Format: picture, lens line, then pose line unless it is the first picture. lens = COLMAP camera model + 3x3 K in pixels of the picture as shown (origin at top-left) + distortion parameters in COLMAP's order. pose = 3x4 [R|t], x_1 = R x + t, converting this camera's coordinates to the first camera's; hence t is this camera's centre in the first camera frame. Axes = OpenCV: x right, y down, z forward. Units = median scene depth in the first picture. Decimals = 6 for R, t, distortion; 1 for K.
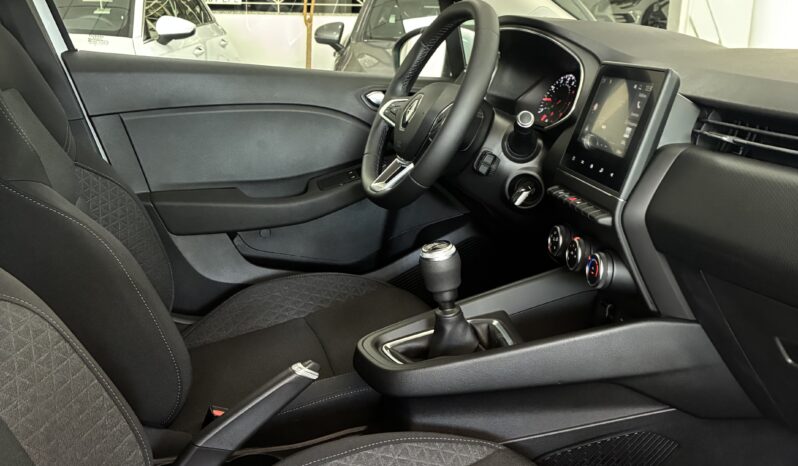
lens RADIAL K [[824.2, 0, 395.3], [0, 824.2, 215.8], [0, 0, 1]] dist [0.072162, -0.225449]
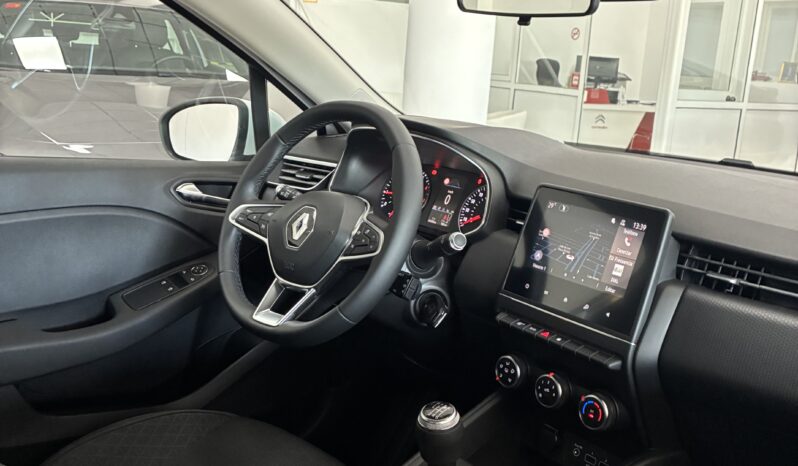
lens RADIAL K [[824.2, 0, 395.3], [0, 824.2, 215.8], [0, 0, 1]] dist [0.072162, -0.225449]
pose [[0.873404, -0.055897, 0.483778, -0.324920], [0.060274, 0.998161, 0.006512, -0.143868], [-0.483252, 0.023472, 0.875167, 0.204004]]
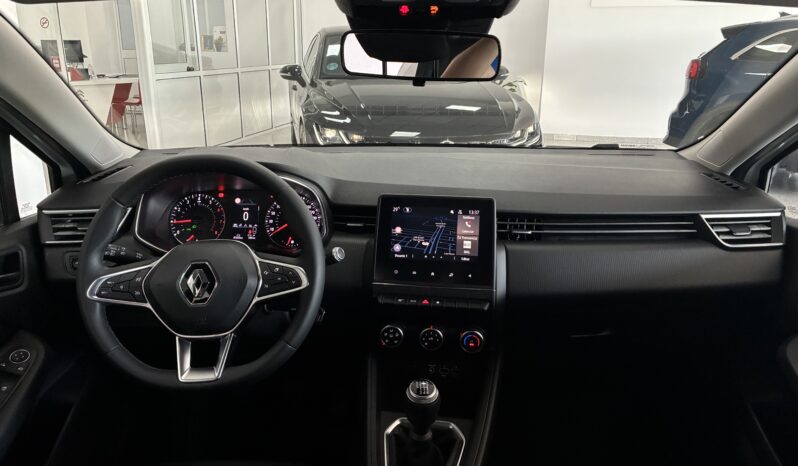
lens RADIAL K [[601.6, 0, 398.6], [0, 601.6, 225.1], [0, 0, 1]] dist [0.082784, -0.115318]
pose [[0.272318, -0.291998, 0.916832, -0.539126], [0.213284, 0.947457, 0.238402, -0.313167], [-0.938271, 0.130624, 0.320288, 0.593280]]
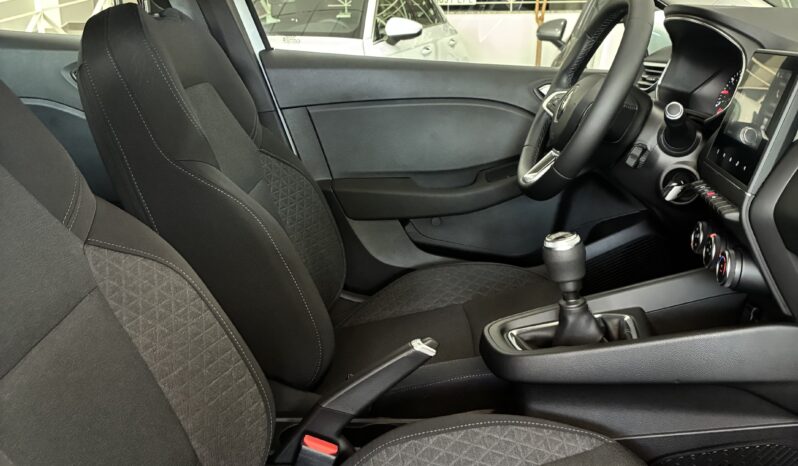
lens RADIAL K [[824.2, 0, 395.3], [0, 824.2, 215.8], [0, 0, 1]] dist [0.072162, -0.225449]
pose [[0.958237, 0.040439, -0.283103, 0.114928], [-0.040307, 0.999168, 0.006292, 0.011656], [0.283121, 0.005382, 0.959069, -0.015885]]
